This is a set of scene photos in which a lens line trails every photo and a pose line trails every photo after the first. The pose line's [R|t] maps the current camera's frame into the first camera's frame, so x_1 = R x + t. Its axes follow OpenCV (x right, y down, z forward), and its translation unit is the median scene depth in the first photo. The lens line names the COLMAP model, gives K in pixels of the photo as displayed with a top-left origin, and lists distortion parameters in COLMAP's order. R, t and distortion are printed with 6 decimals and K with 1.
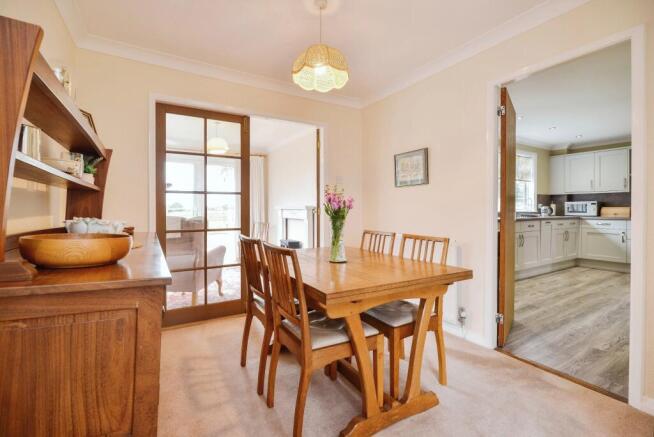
lens RADIAL K [[295.4, 0, 326.7], [0, 295.4, 211.1], [0, 0, 1]] dist [-0.001433, -0.000074]
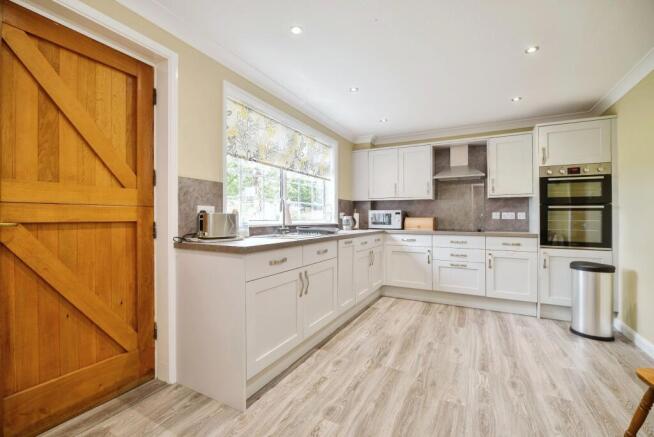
lens RADIAL K [[295.4, 0, 326.7], [0, 295.4, 211.1], [0, 0, 1]] dist [-0.001433, -0.000074]
pose [[0.853400, 0.016001, 0.521012, 0.336219], [-0.000763, 0.999566, -0.029449, -0.007306], [-0.521257, 0.024734, 0.853041, 0.430070]]
